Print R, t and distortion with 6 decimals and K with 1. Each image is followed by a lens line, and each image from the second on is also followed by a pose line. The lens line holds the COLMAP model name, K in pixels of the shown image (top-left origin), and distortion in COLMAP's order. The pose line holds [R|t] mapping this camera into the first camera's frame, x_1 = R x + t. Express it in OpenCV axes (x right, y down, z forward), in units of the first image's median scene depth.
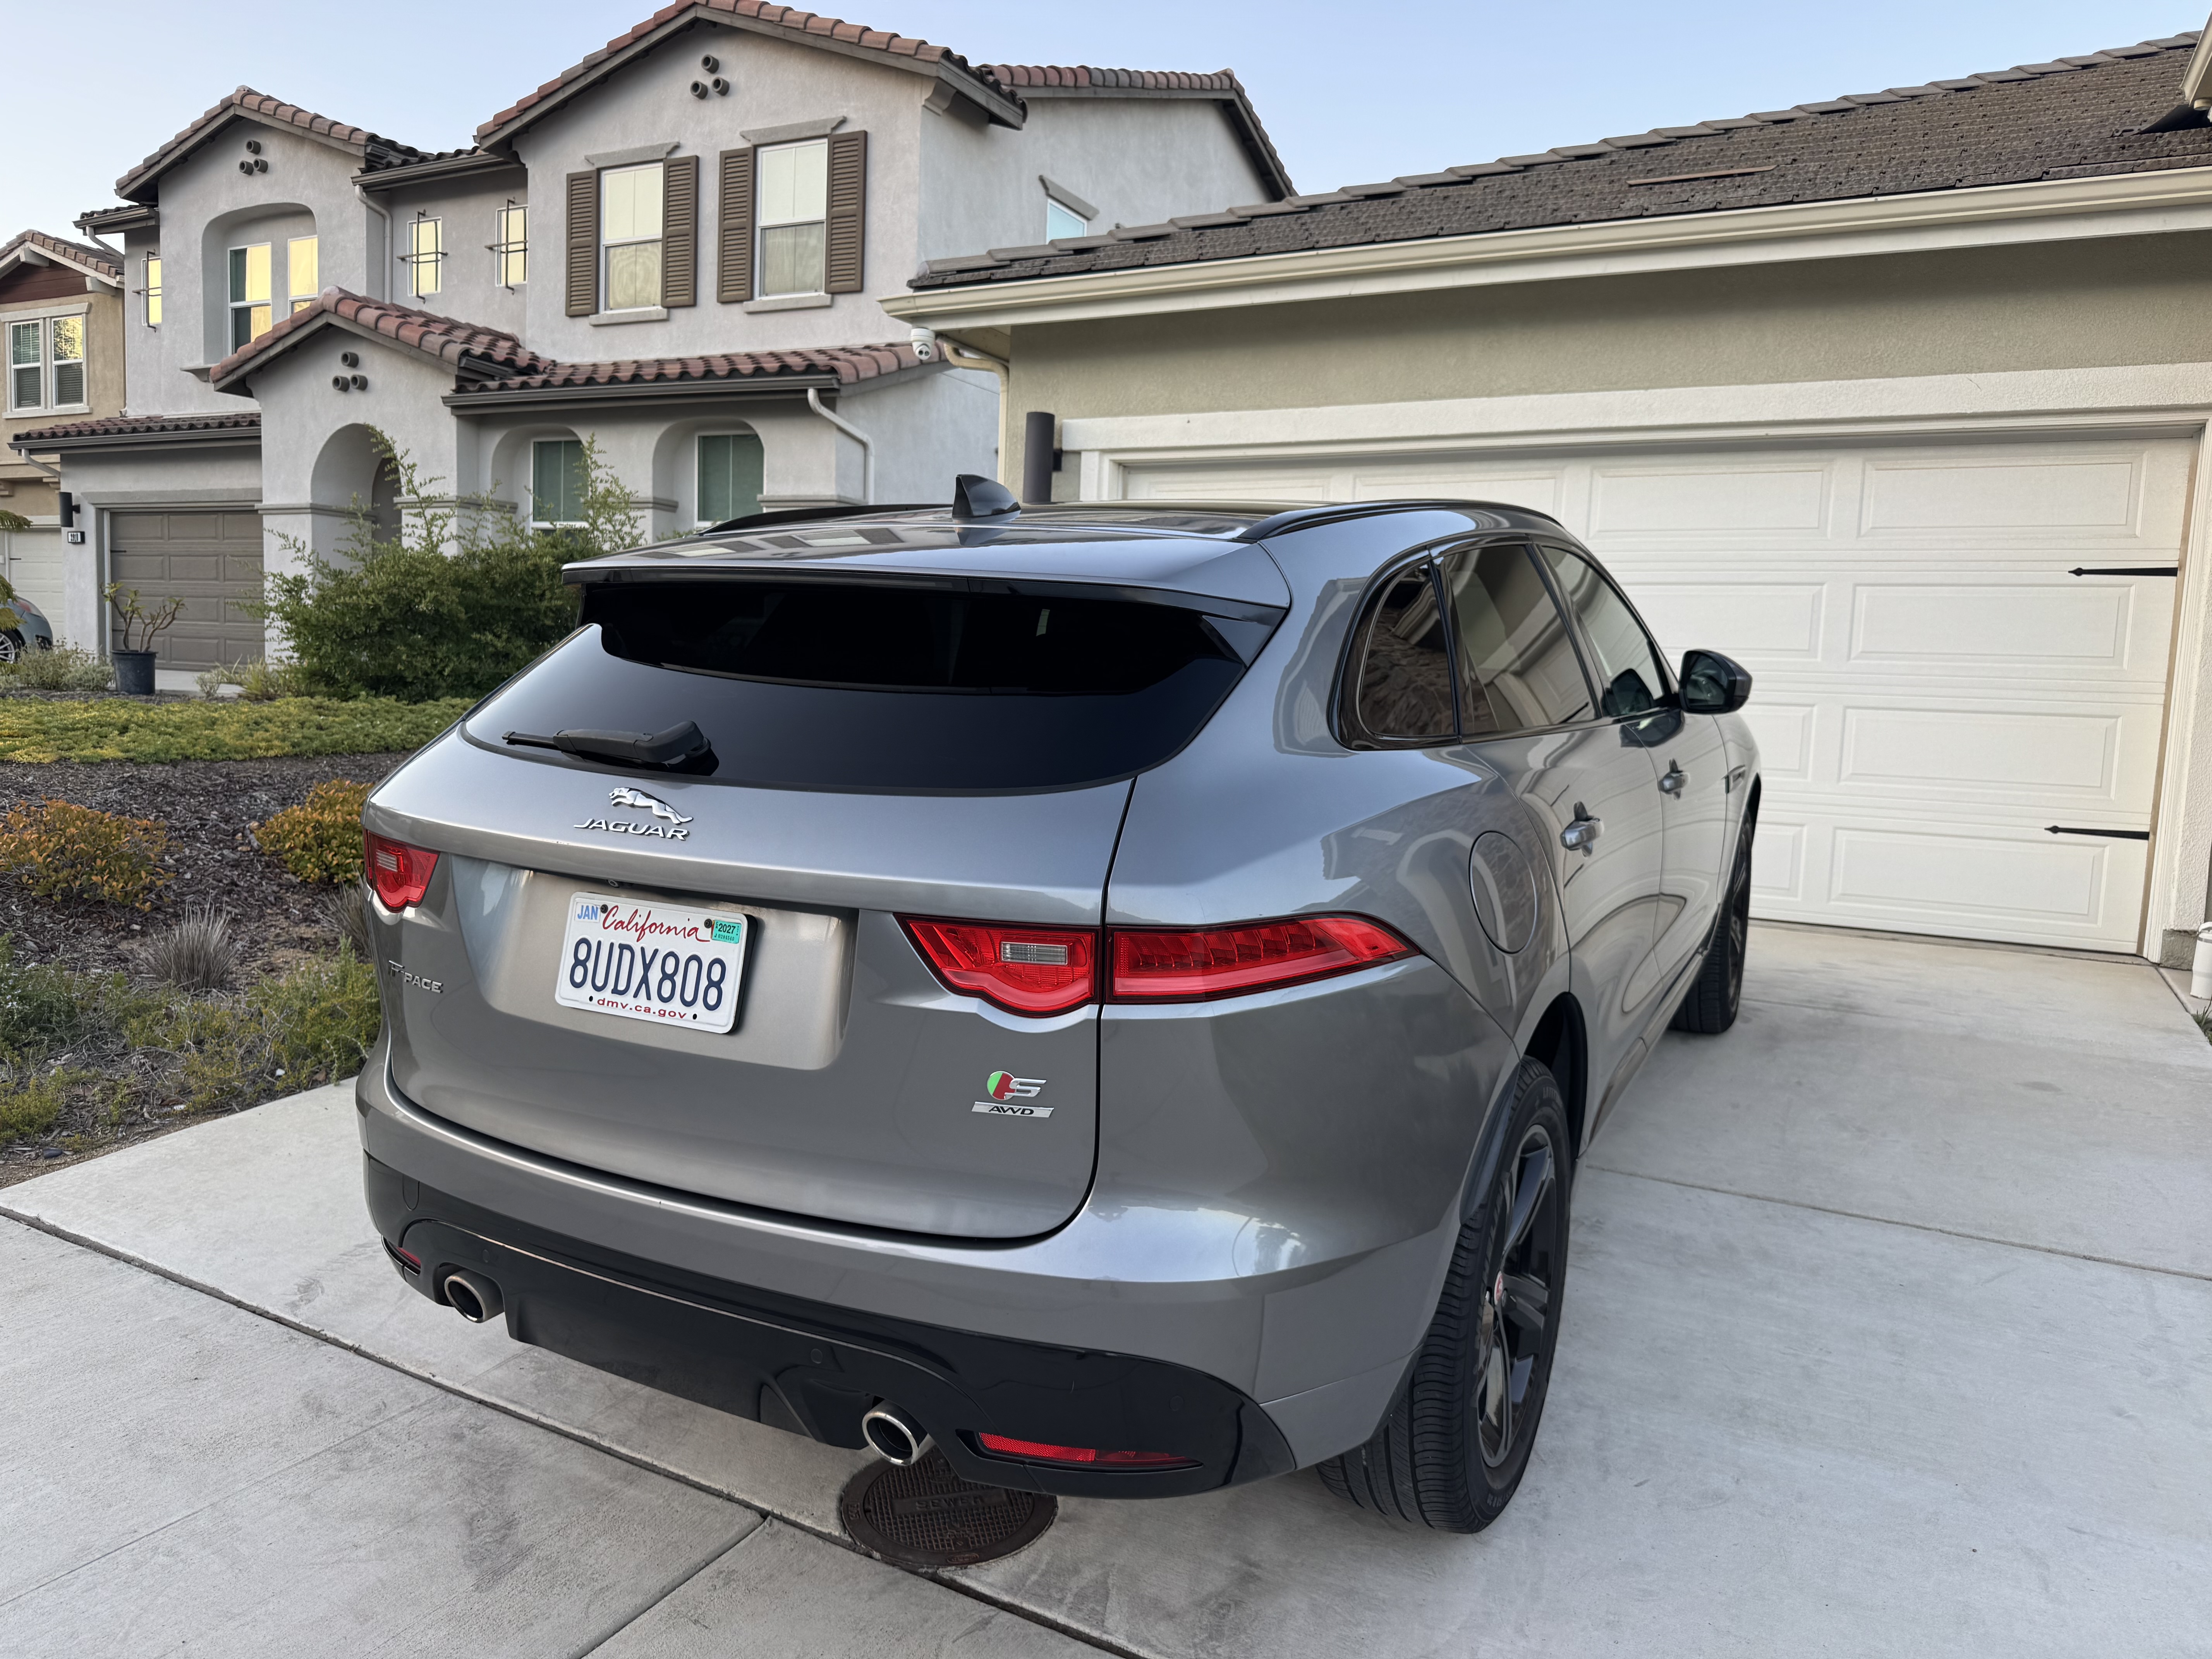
lens RADIAL K [[1752.9, 0, 1106.0], [0, 1752.9, 829.5], [0, 0, 1]] dist [0.126350, -0.139380]
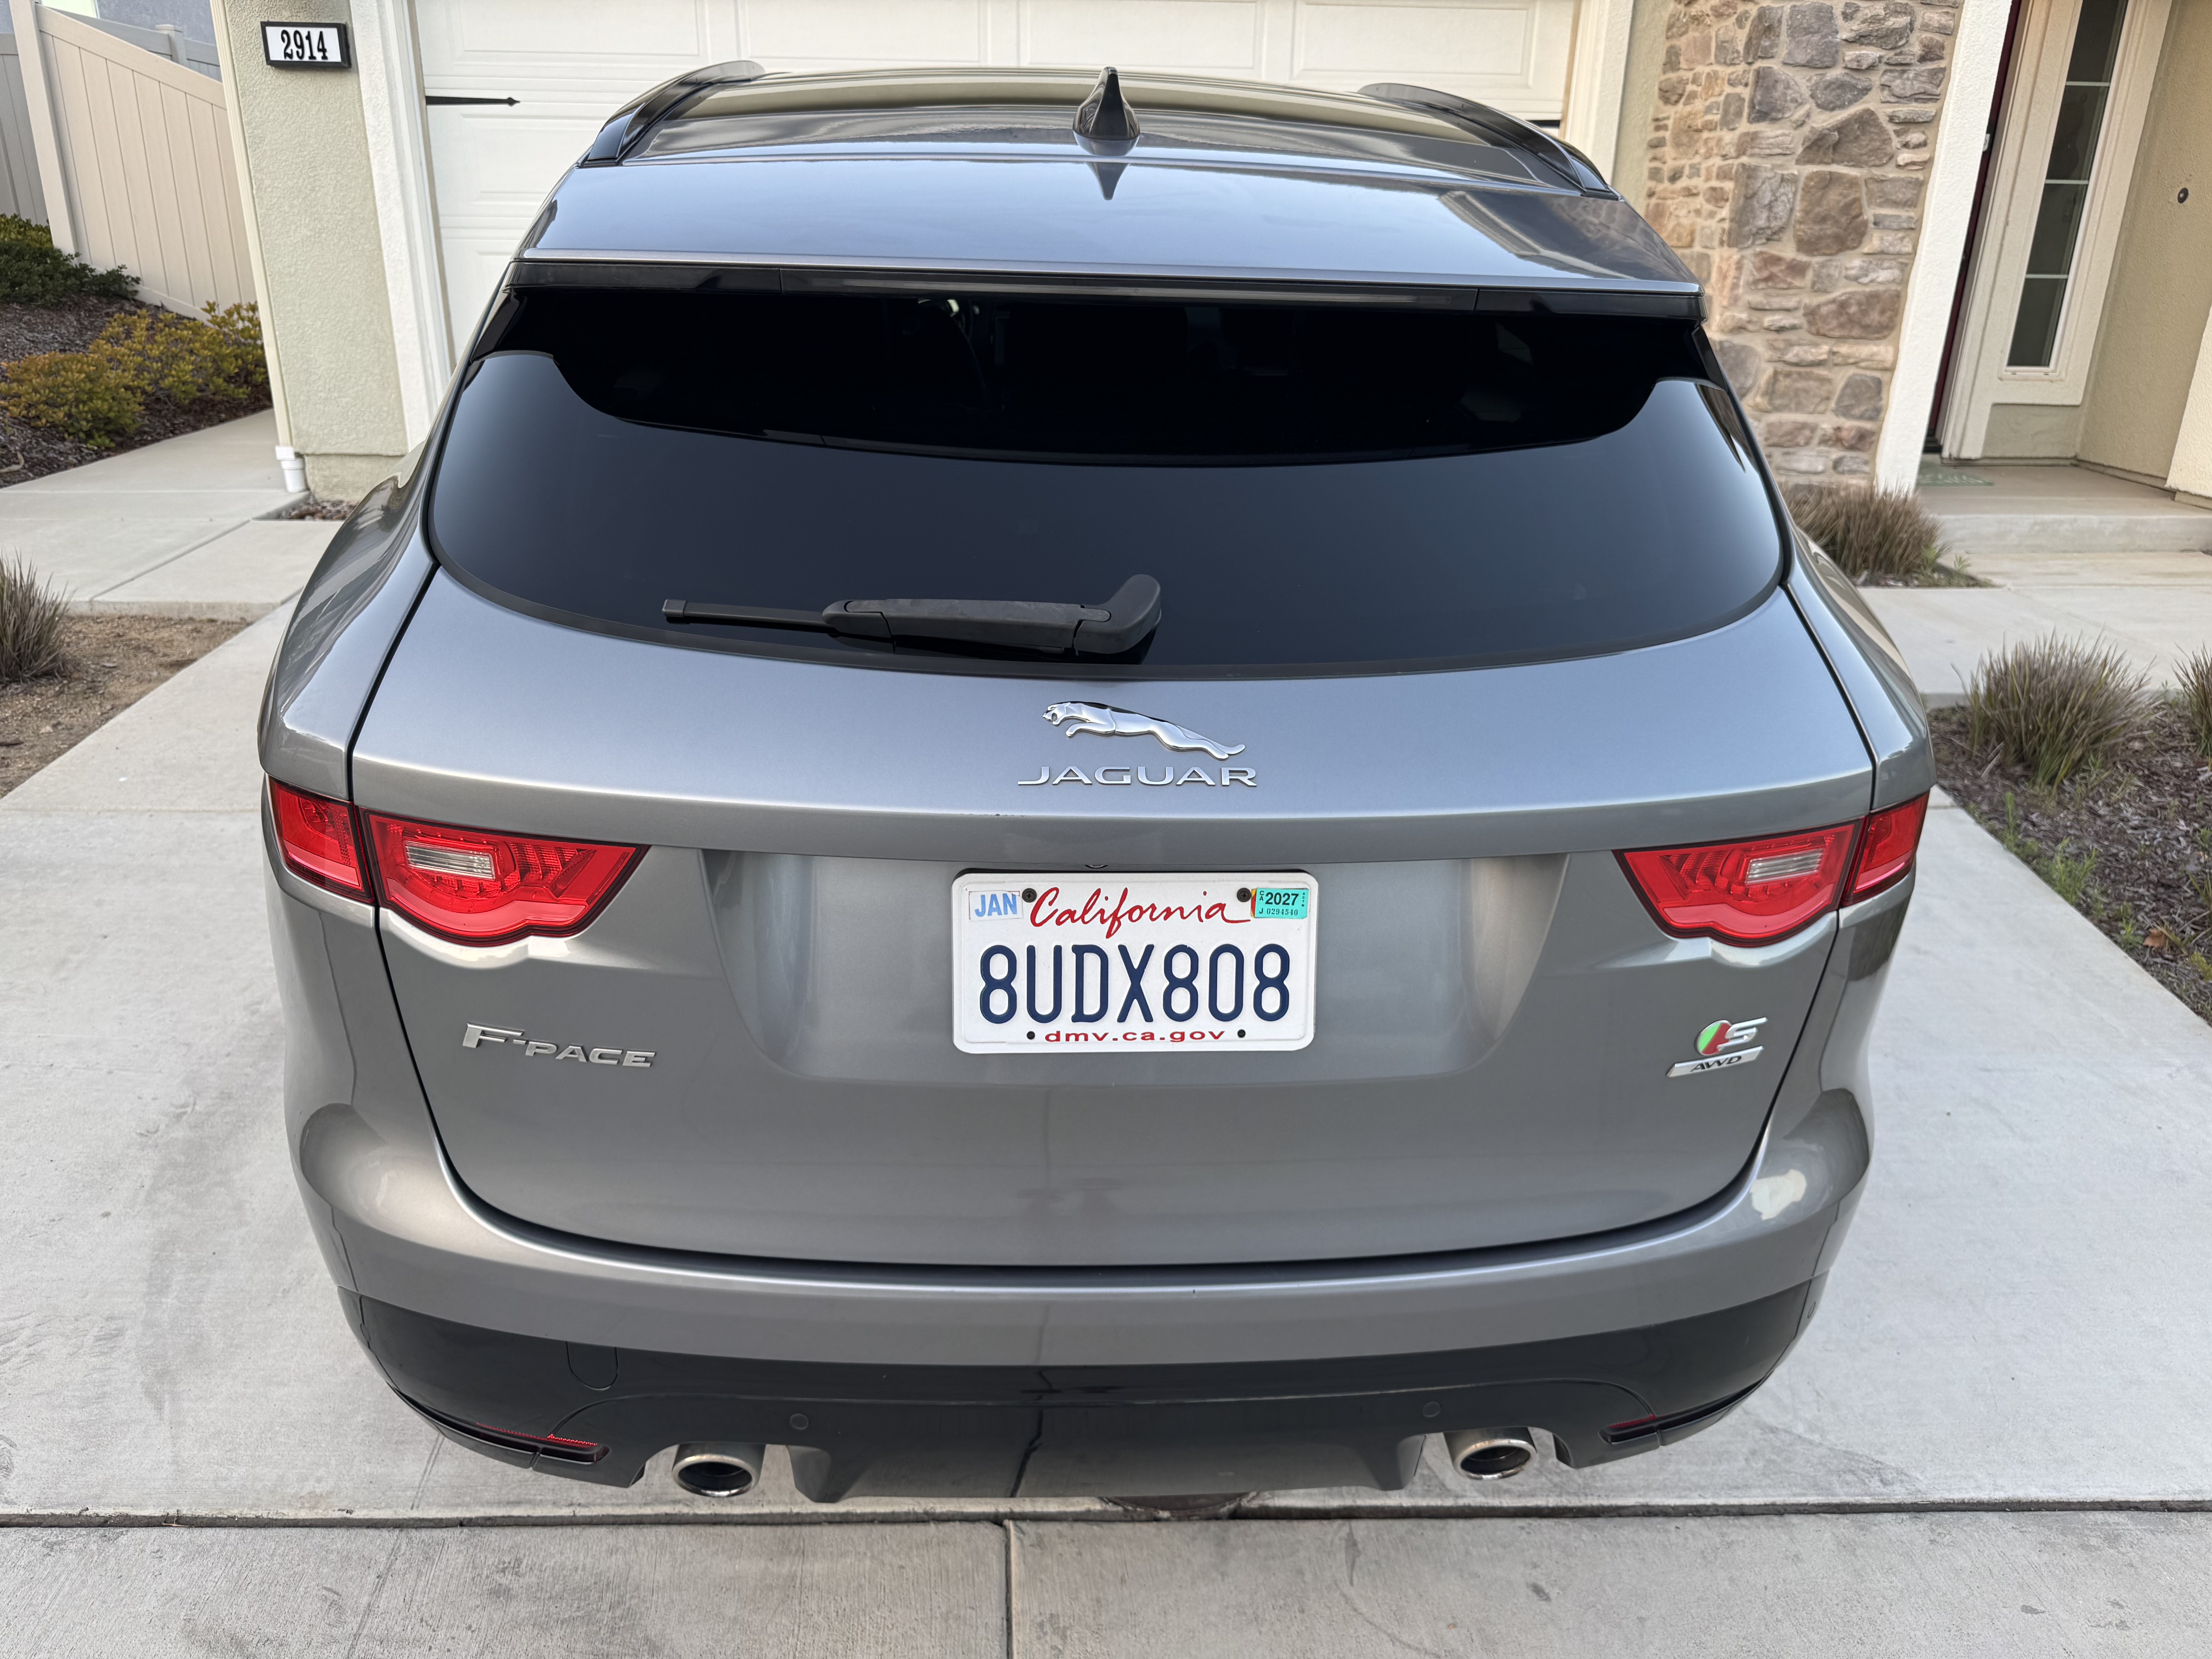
lens RADIAL K [[1752.9, 0, 1106.0], [0, 1752.9, 829.5], [0, 0, 1]] dist [0.126350, -0.139380]
pose [[0.833958, -0.218237, 0.506839, -0.578851], [0.057491, 0.947837, 0.313527, -0.171058], [-0.548824, -0.232329, 0.803004, 0.509198]]
